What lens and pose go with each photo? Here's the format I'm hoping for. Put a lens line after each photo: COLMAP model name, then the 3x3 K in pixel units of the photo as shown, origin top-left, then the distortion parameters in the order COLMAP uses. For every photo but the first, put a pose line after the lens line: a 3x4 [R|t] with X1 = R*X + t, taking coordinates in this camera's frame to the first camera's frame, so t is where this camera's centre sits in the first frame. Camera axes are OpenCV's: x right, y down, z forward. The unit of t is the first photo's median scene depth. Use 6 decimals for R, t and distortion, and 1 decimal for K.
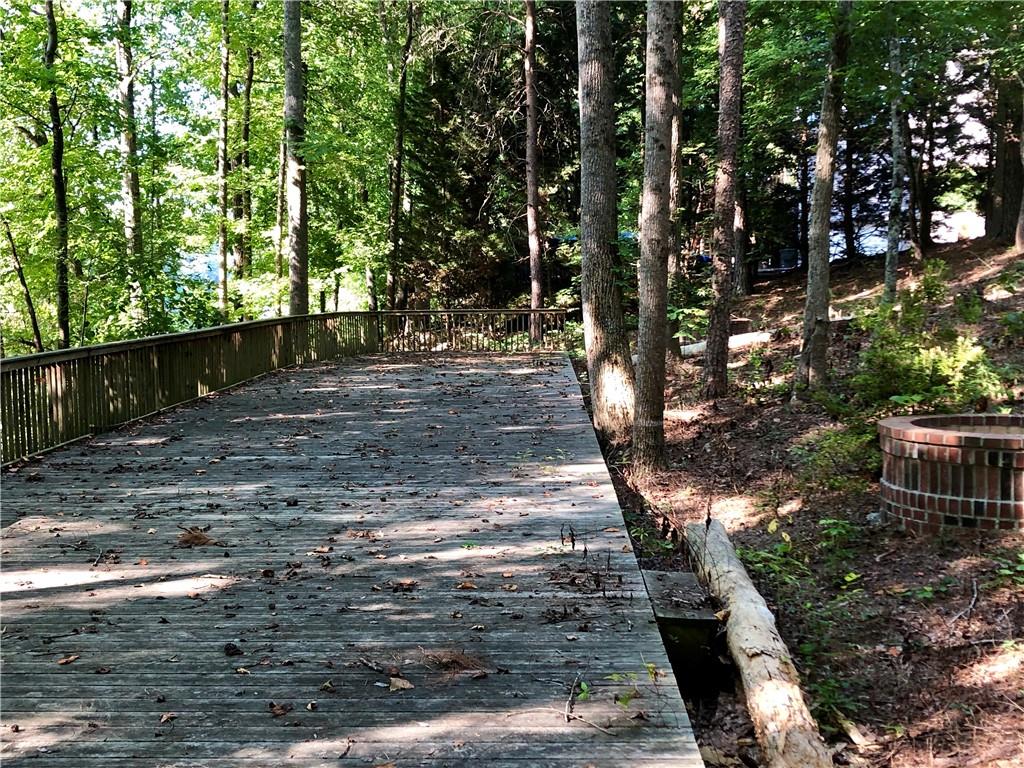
lens RADIAL K [[1266.8, 0, 516.4], [0, 1266.8, 393.2], [0, 0, 1]] dist [0.033672, 0.000000]
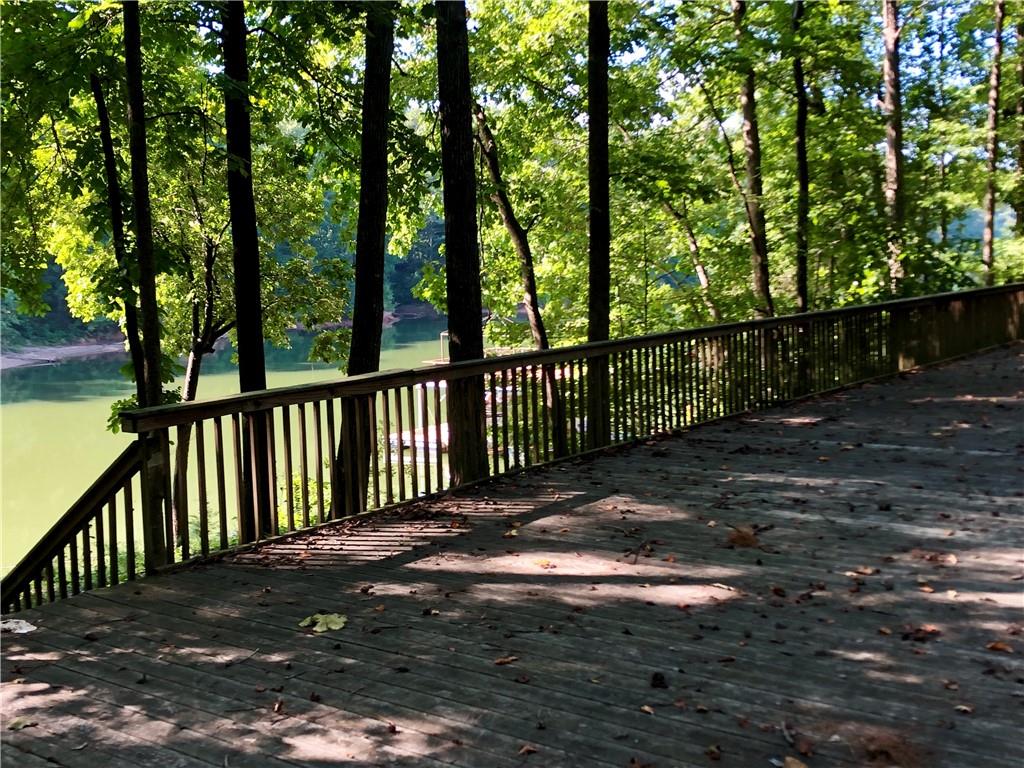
lens RADIAL K [[1266.8, 0, 510.8], [0, 1266.8, 381.3], [0, 0, 1]] dist [0.033672, 0.000000]
pose [[0.802253, 0.042873, -0.595443, 0.193203], [-0.029201, 0.999042, 0.032589, -0.030396], [0.596270, -0.008757, 0.802736, 0.204519]]
